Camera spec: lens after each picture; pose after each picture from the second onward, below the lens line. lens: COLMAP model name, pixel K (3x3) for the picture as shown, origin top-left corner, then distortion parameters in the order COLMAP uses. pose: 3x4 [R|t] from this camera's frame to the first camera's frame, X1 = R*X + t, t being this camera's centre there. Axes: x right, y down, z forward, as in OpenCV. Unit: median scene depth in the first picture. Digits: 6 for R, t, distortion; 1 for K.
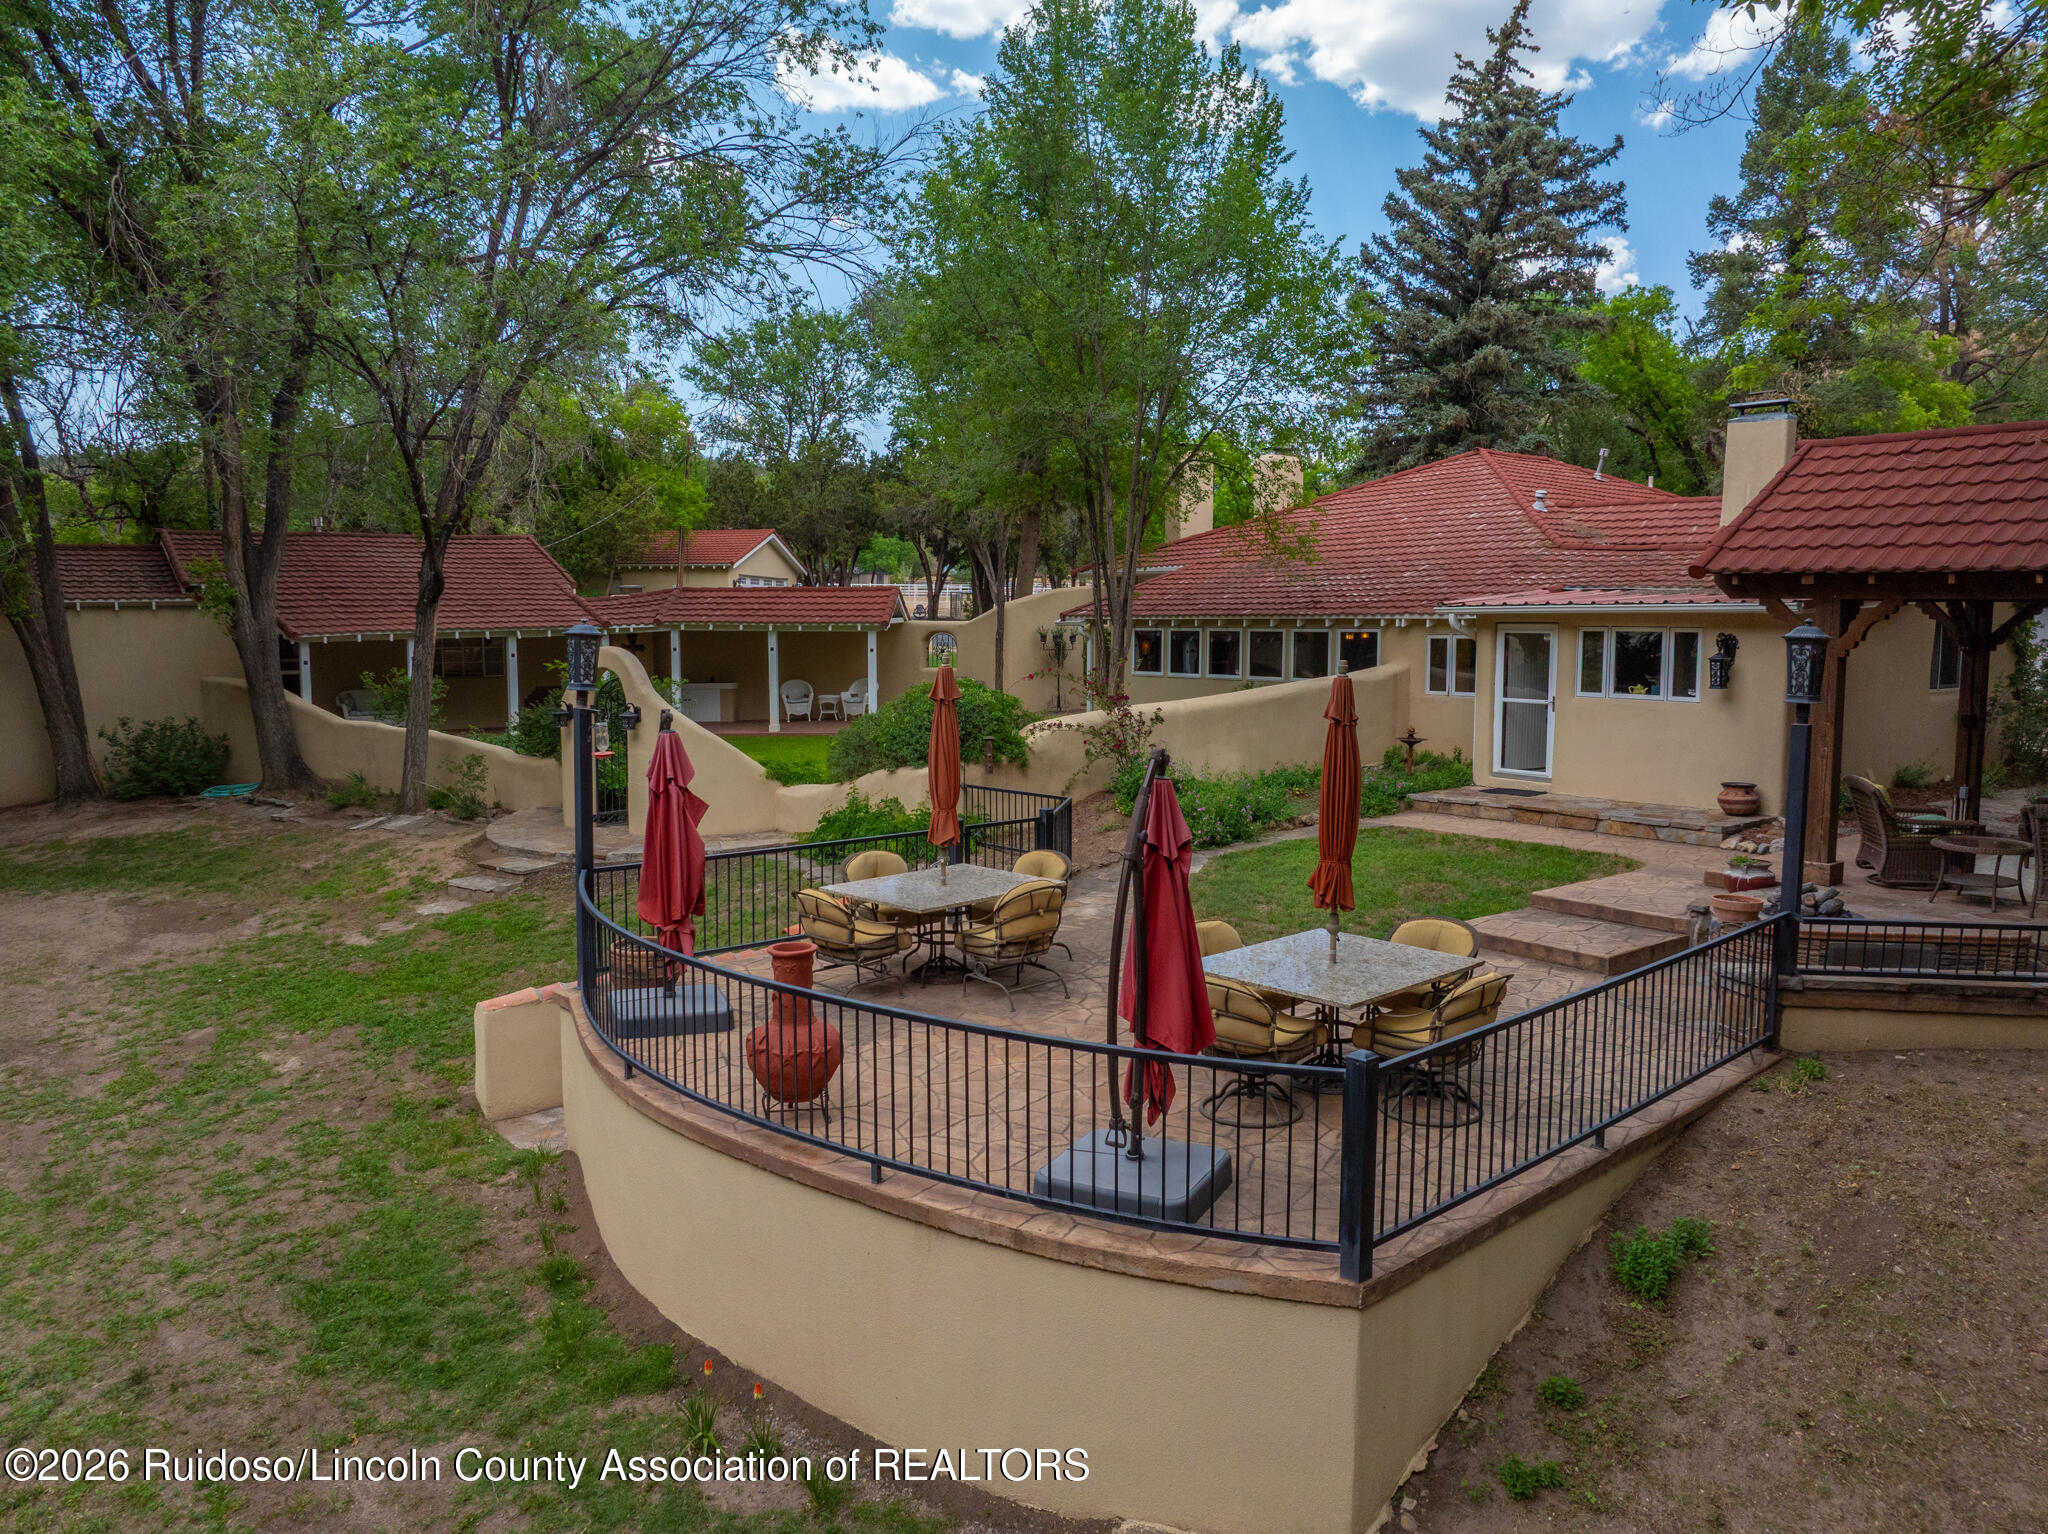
lens RADIAL K [[1441.3, 0, 1030.8], [0, 1441.3, 770.1], [0, 0, 1]] dist [-0.042733, 0.012369]
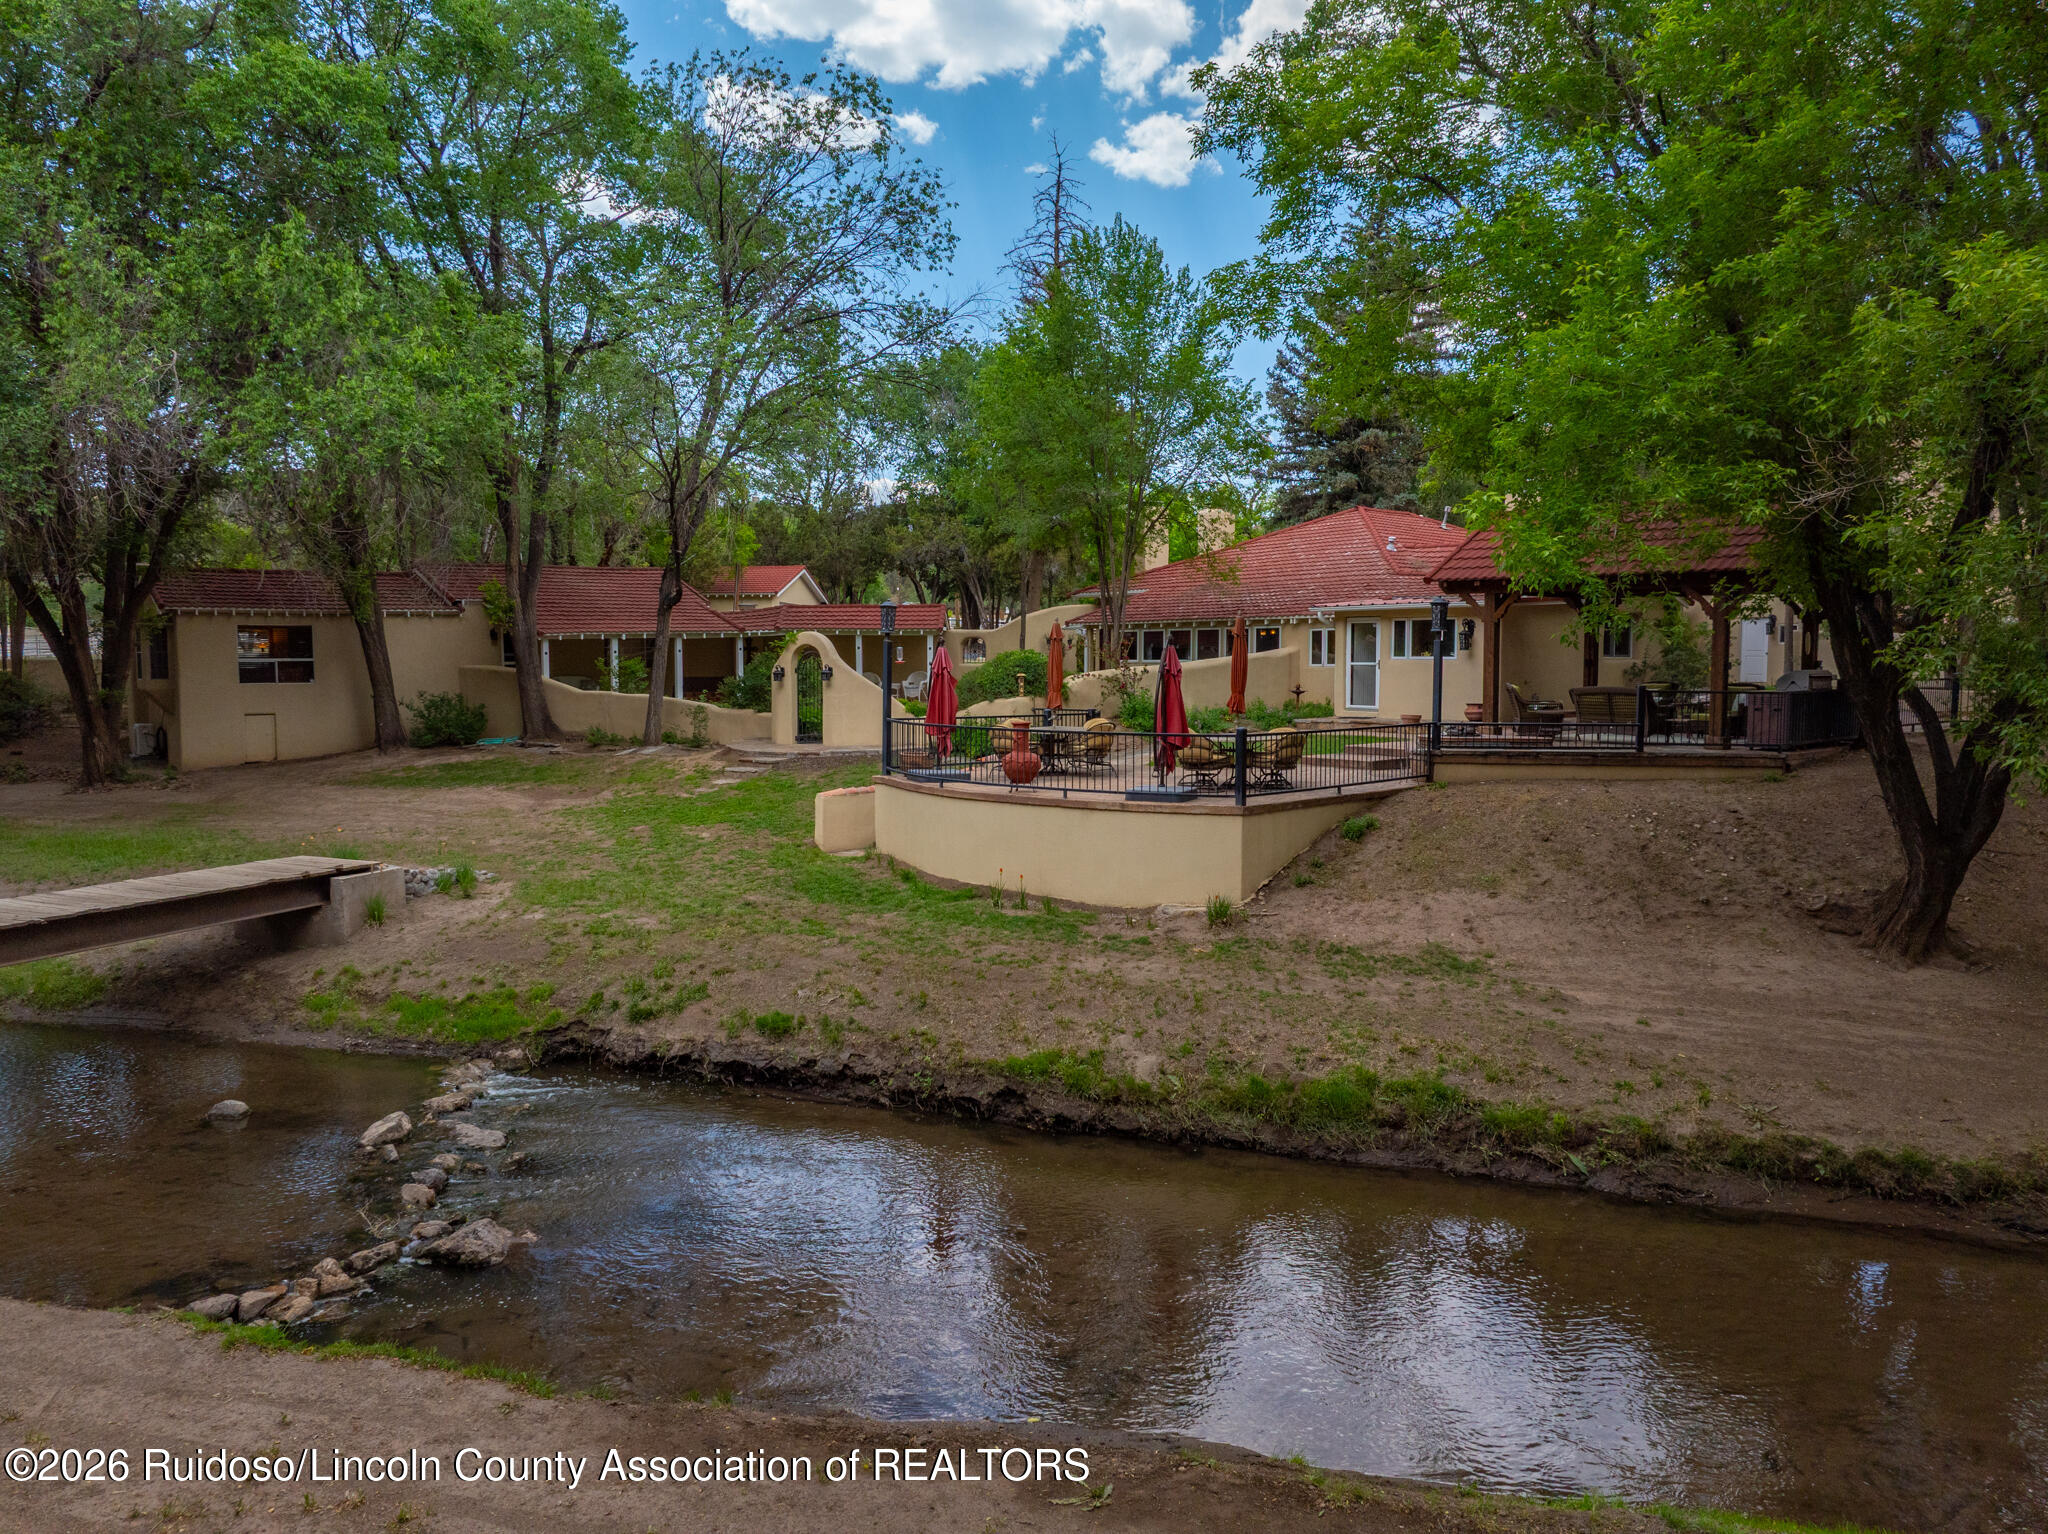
lens RADIAL K [[1441.3, 0, 1030.8], [0, 1441.3, 770.1], [0, 0, 1]] dist [-0.042733, 0.012369]
pose [[0.999227, -0.004291, 0.039079, -0.082163], [0.005377, 0.999601, -0.027713, 0.091657], [-0.038945, 0.027902, 0.998852, -0.497635]]
